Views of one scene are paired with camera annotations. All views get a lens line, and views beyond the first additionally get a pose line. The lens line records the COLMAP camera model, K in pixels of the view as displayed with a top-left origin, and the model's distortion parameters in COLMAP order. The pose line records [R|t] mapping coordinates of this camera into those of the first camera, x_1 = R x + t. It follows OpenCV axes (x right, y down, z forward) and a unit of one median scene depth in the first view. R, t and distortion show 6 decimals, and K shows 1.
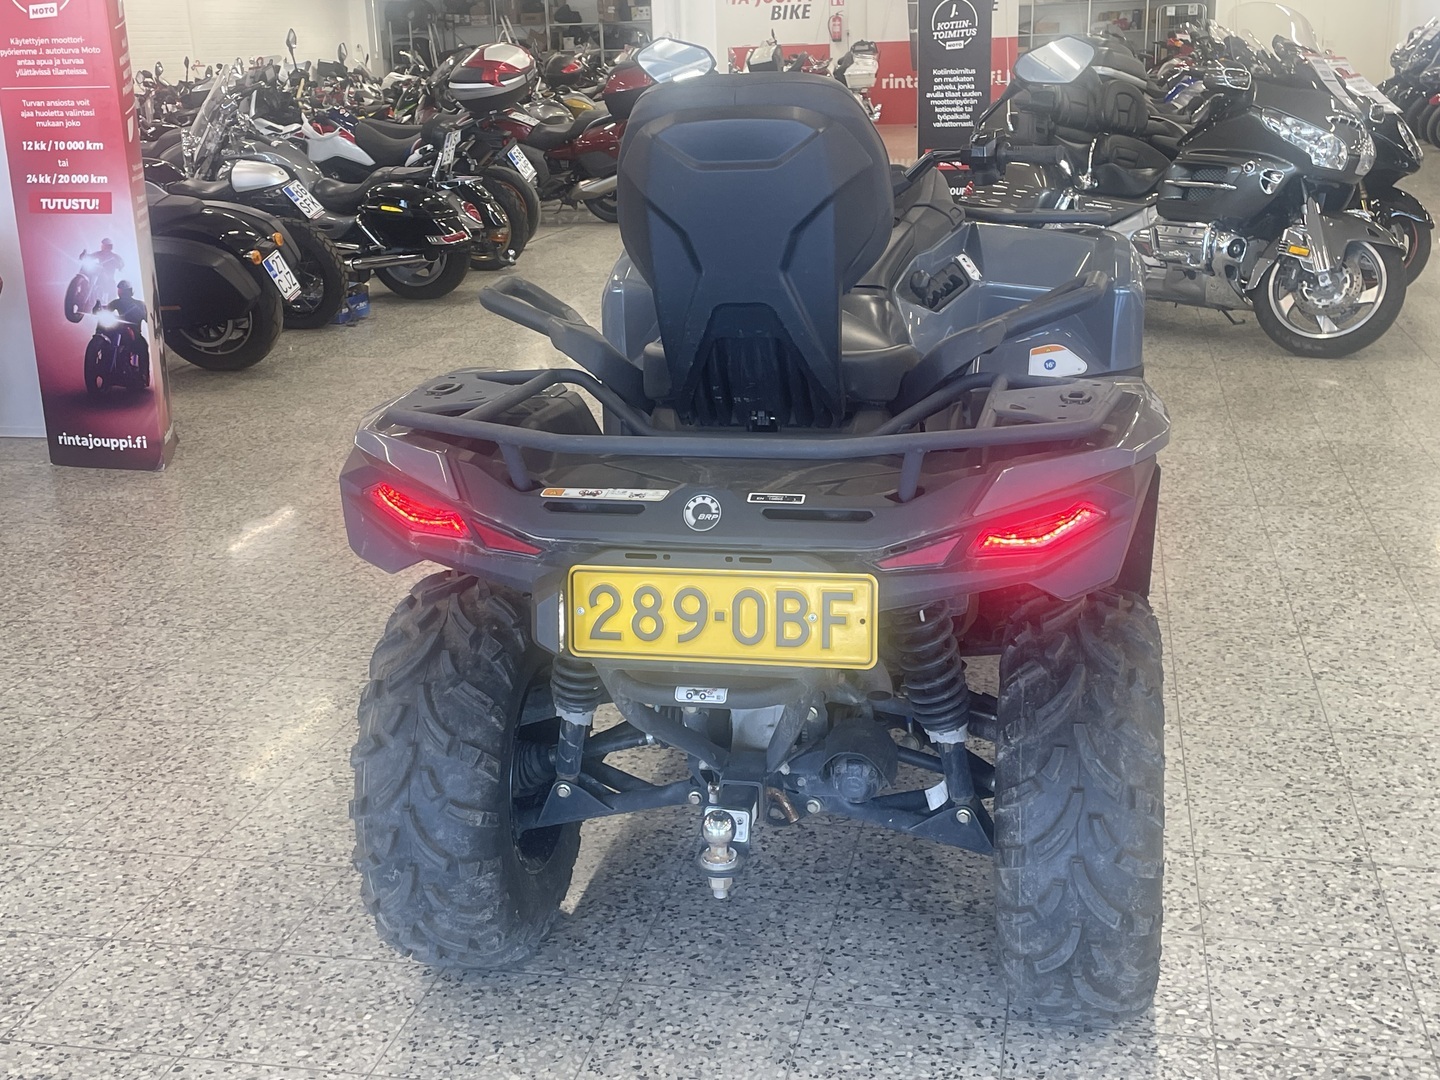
lens RADIAL K [[1679.3, 0, 718.5], [0, 1679.3, 535.1], [0, 0, 1]] dist [0.051172, 0.000000]
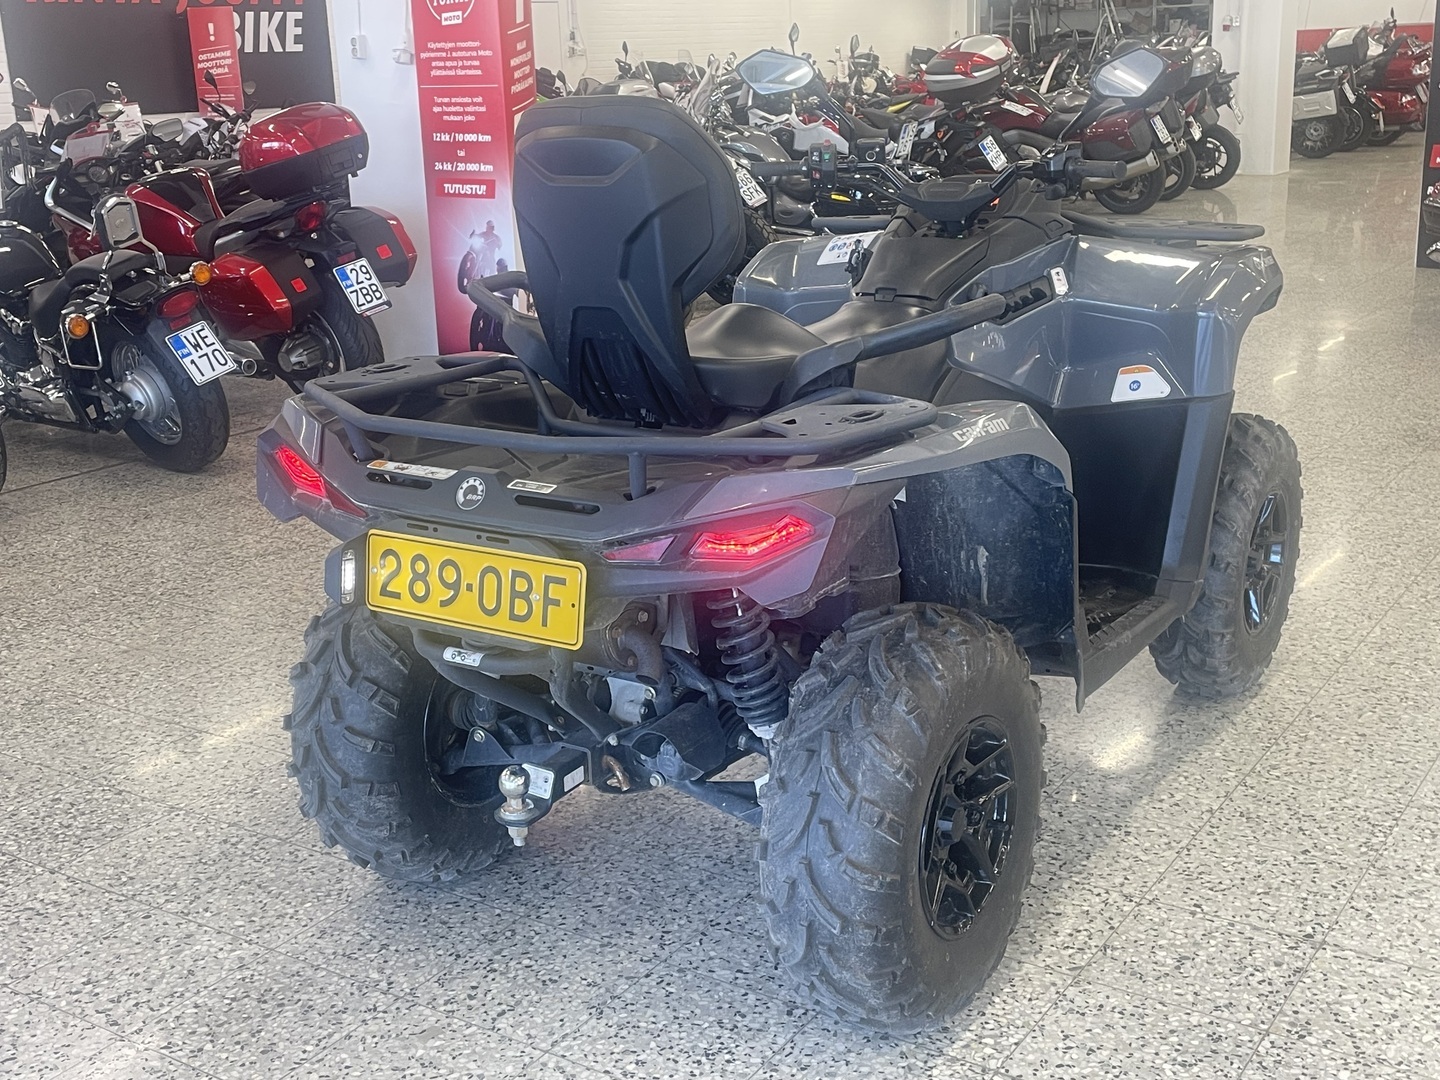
lens RADIAL K [[1679.3, 0, 713.4], [0, 1679.3, 548.0], [0, 0, 1]] dist [0.051172, 0.000000]
pose [[0.931582, 0.101213, -0.349157, 0.447195], [-0.095447, 0.994863, 0.033729, -0.025350], [0.350777, 0.001904, 0.936457, 0.011626]]
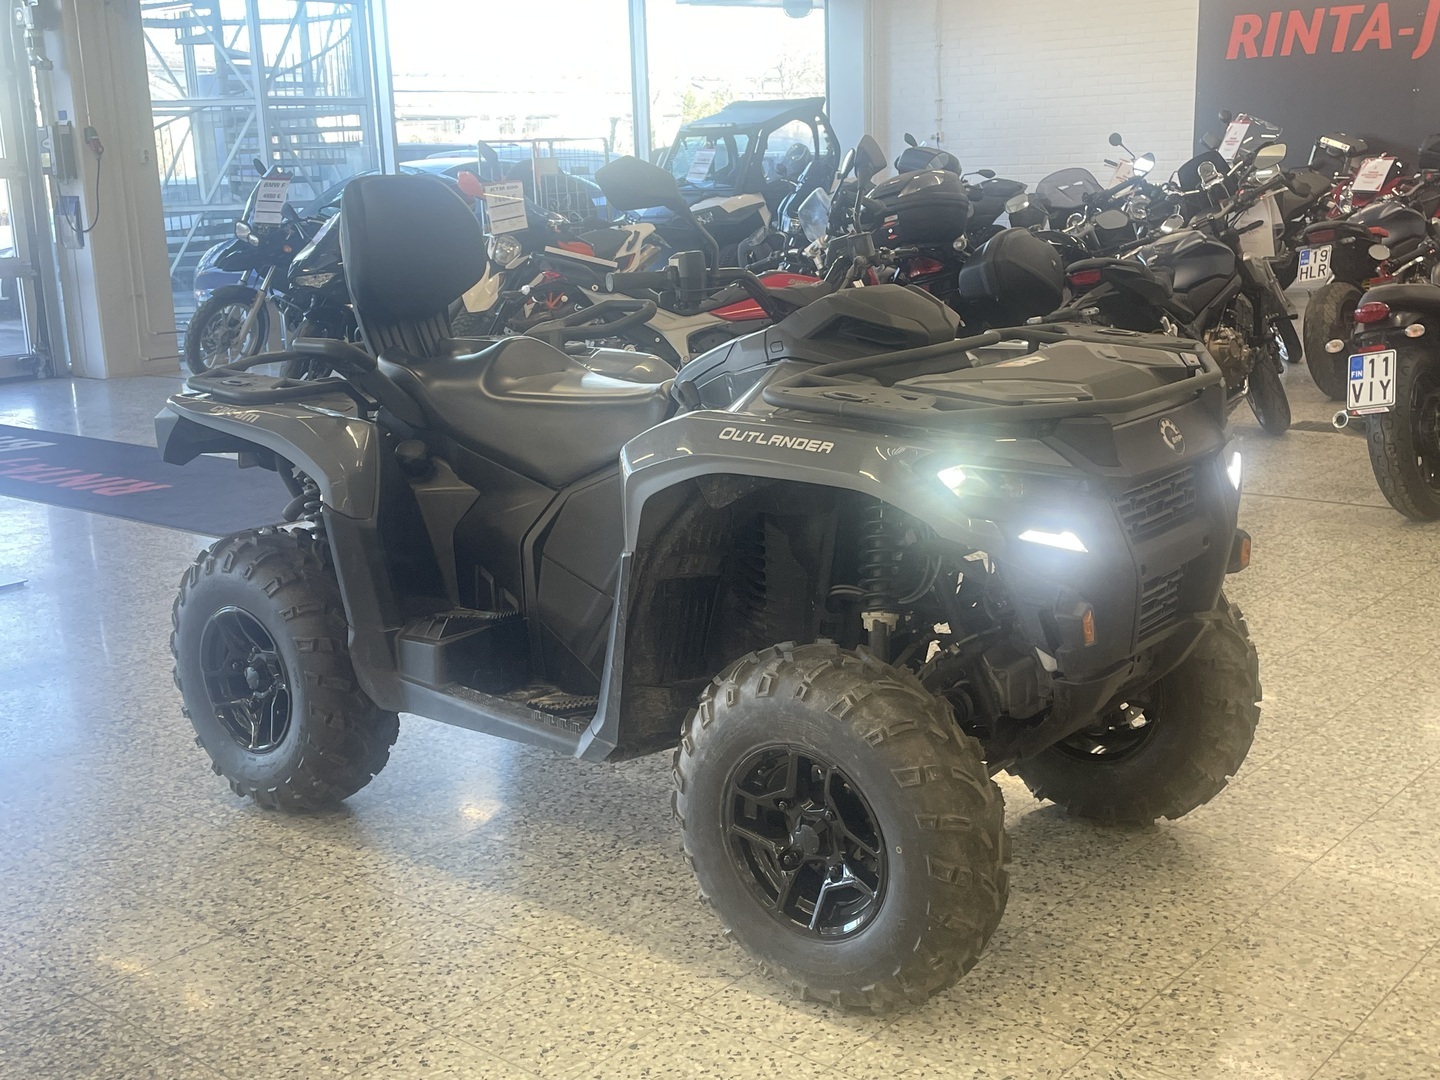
lens RADIAL K [[1679.3, 0, 719.3], [0, 1679.3, 540.0], [0, 0, 1]] dist [0.051172, 0.000000]
pose [[-0.461912, 0.243401, -0.852873, 1.317218], [-0.203855, 0.906726, 0.369177, -0.592425], [0.863180, 0.344390, -0.369209, 1.894894]]
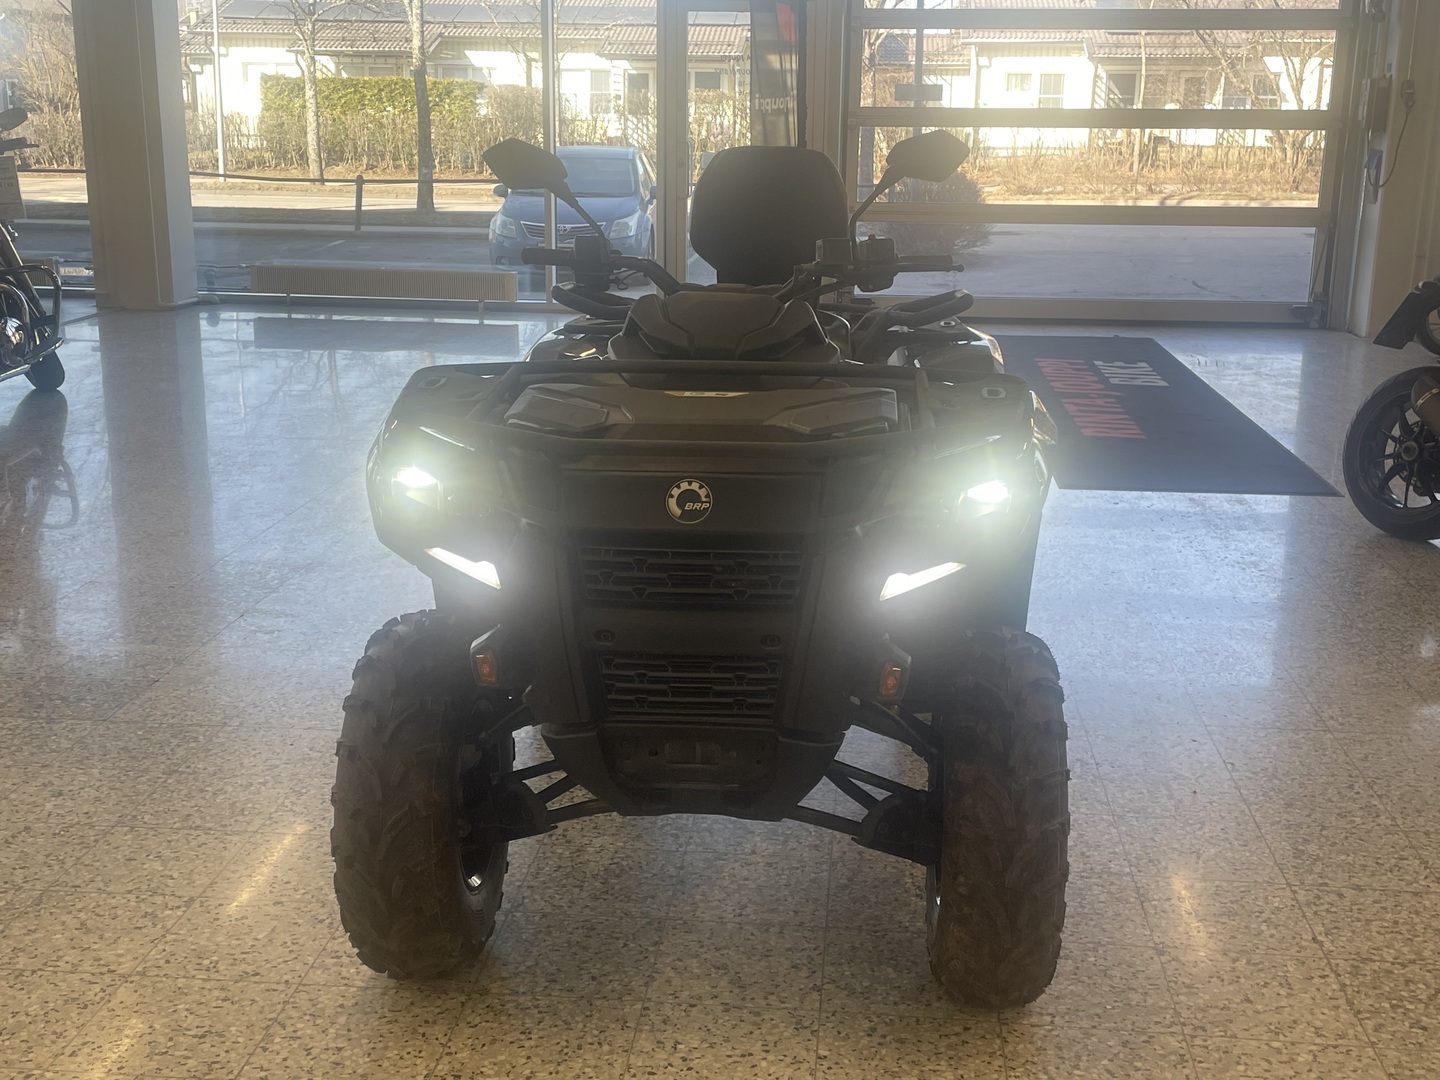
lens RADIAL K [[1679.3, 0, 721.3], [0, 1679.3, 532.0], [0, 0, 1]] dist [0.051172, 0.000000]
pose [[-0.988160, 0.047321, -0.145948, 0.322195], [-0.033957, 0.860205, 0.508817, -0.776223], [0.149623, 0.507749, -0.848413, 2.545803]]
